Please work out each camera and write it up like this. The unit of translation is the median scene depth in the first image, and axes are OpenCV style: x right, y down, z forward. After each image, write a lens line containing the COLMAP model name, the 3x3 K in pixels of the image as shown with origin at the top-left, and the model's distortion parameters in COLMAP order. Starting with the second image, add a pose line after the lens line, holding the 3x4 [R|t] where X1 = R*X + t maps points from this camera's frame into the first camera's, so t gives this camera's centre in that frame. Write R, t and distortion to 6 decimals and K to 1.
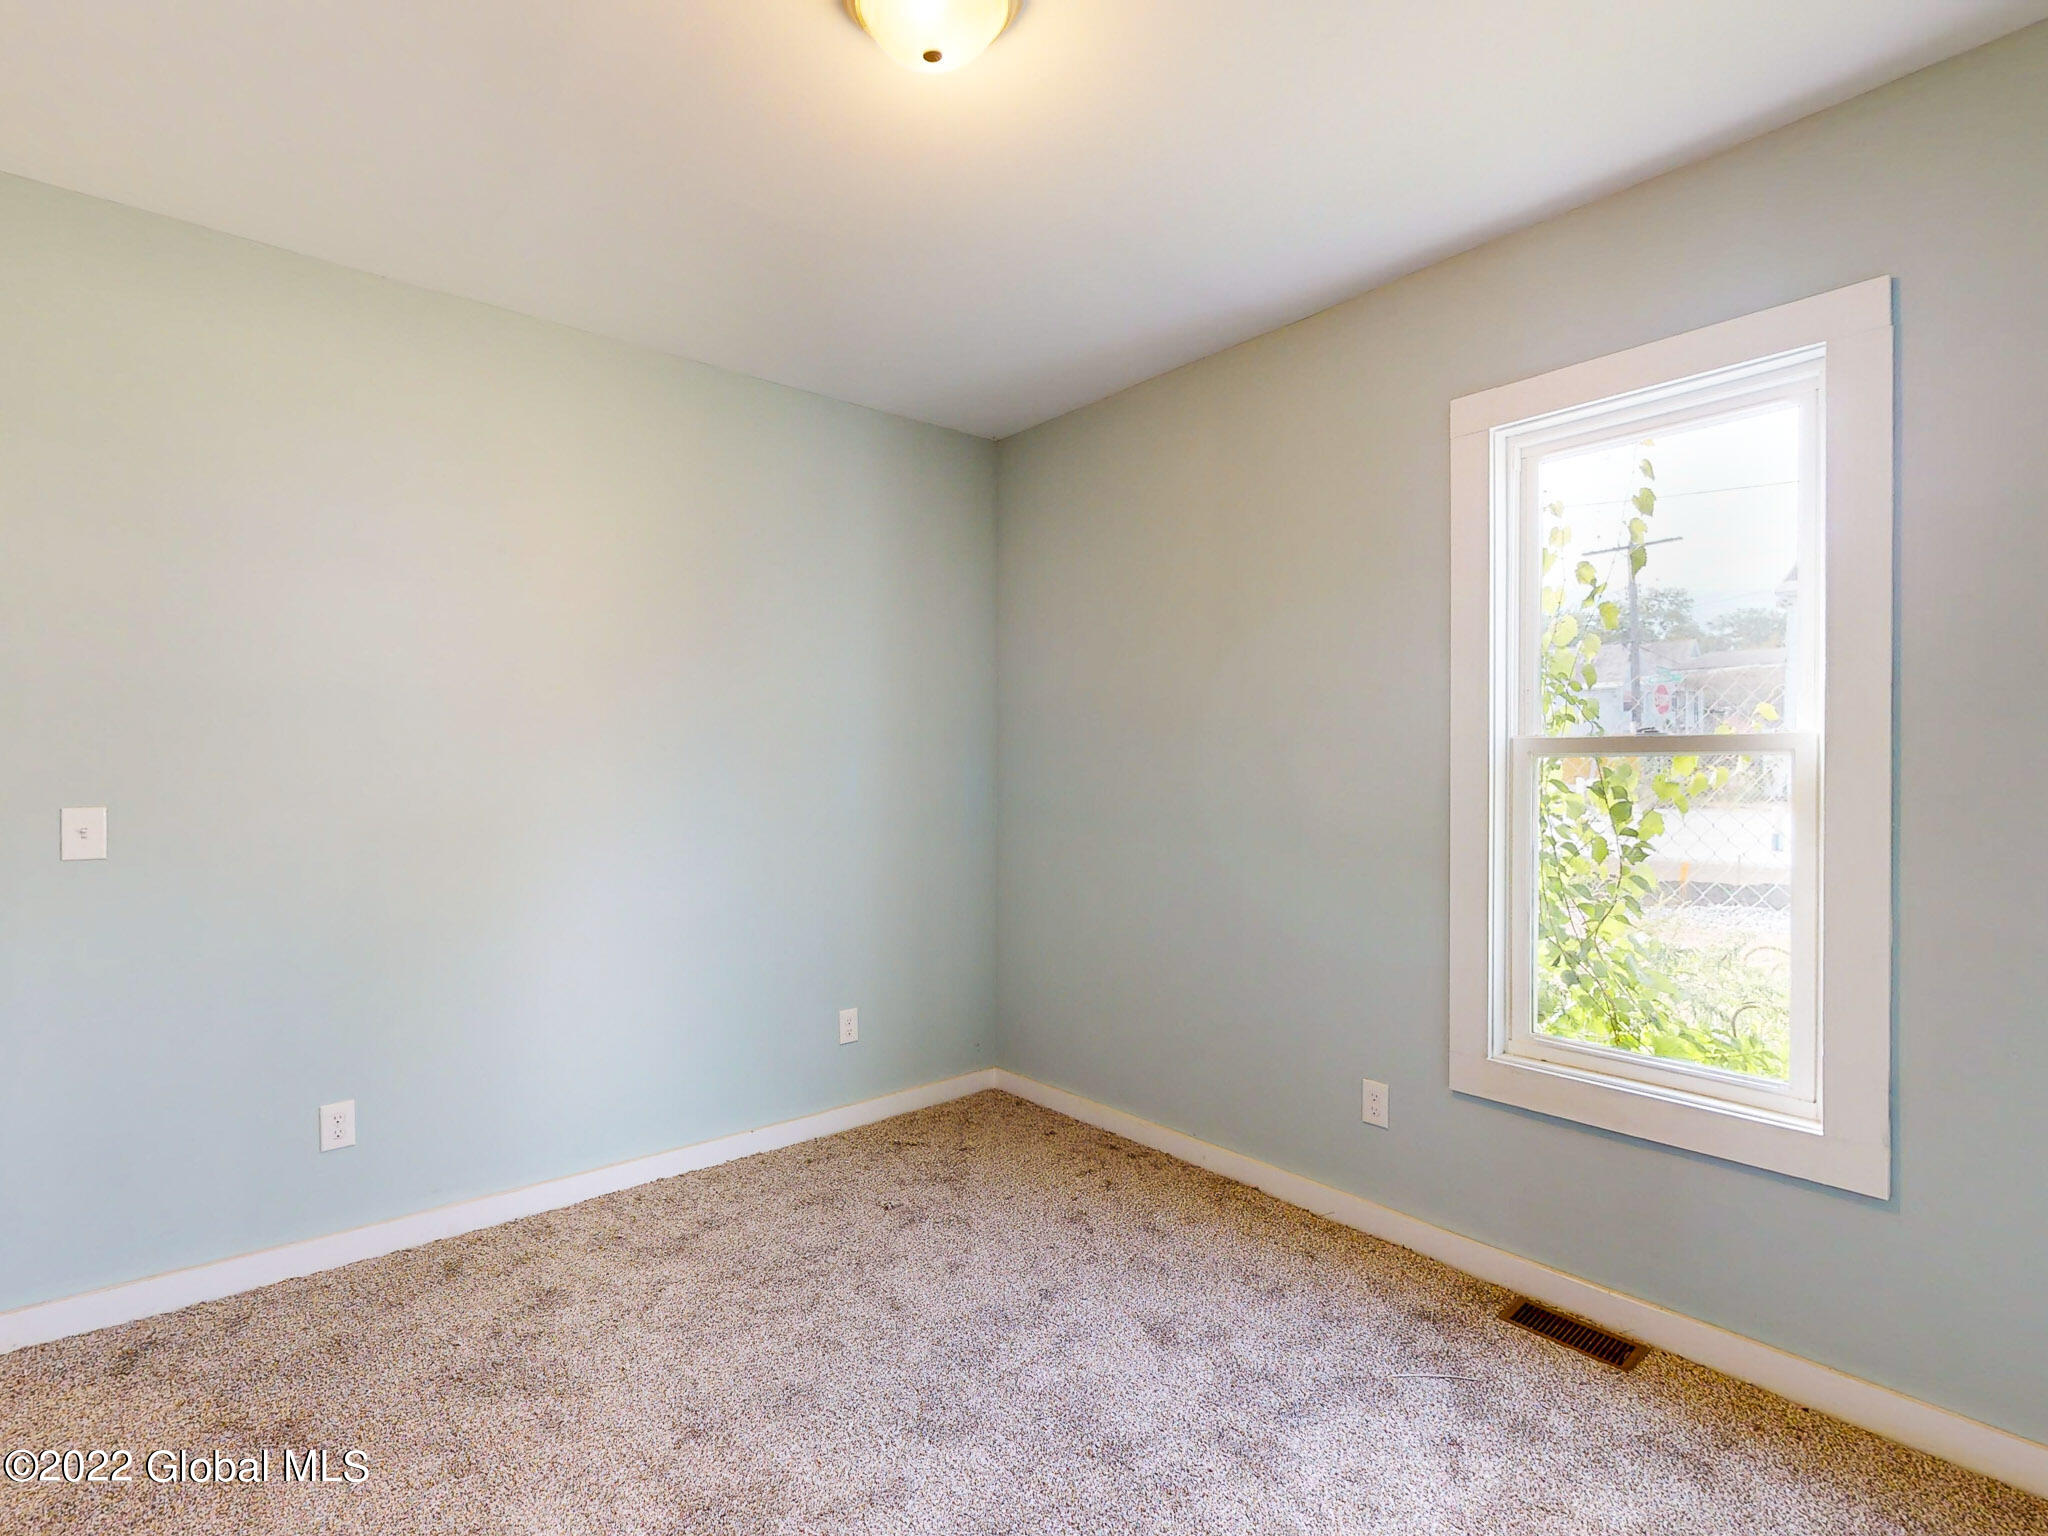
lens RADIAL K [[992.2, 0, 1024.0], [0, 992.2, 768.0], [0, 0, 1]] dist [0.006244, 0.000877]
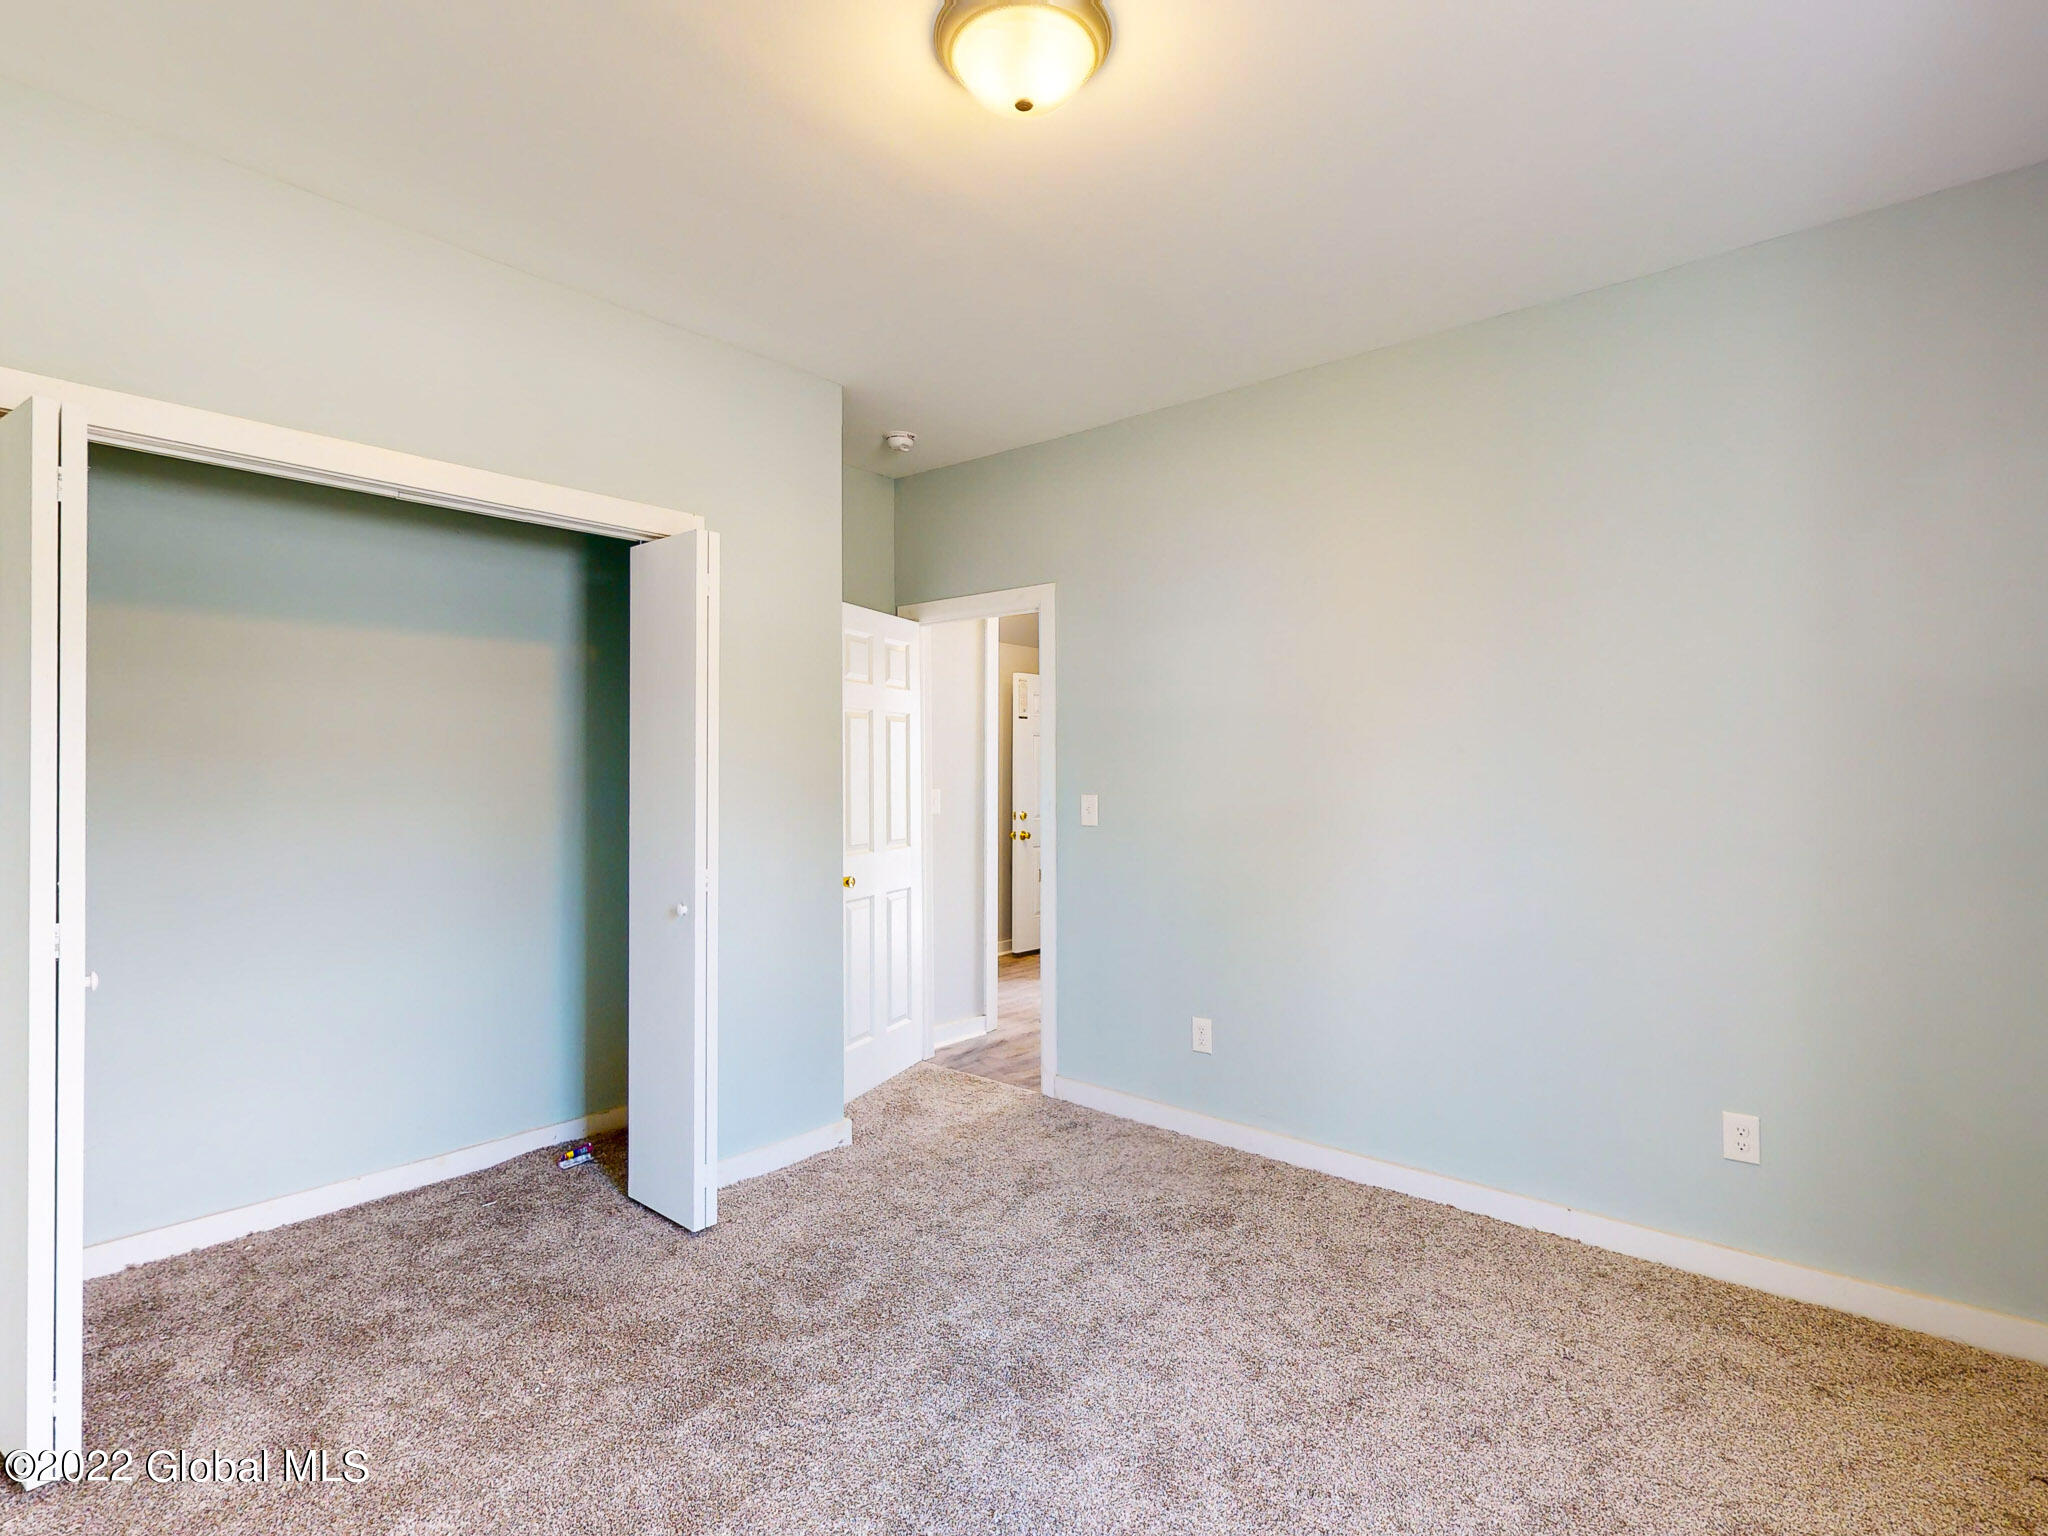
lens RADIAL K [[1013.6, 0, 1013.5], [0, 1013.6, 764.3], [0, 0, 1]] dist [0.002357, 0.000891]
pose [[0.152809, -0.008961, -0.988215, 0.563278], [0.002729, 0.999959, -0.008646, 0.001627], [0.988252, -0.001376, 0.152828, 0.473887]]
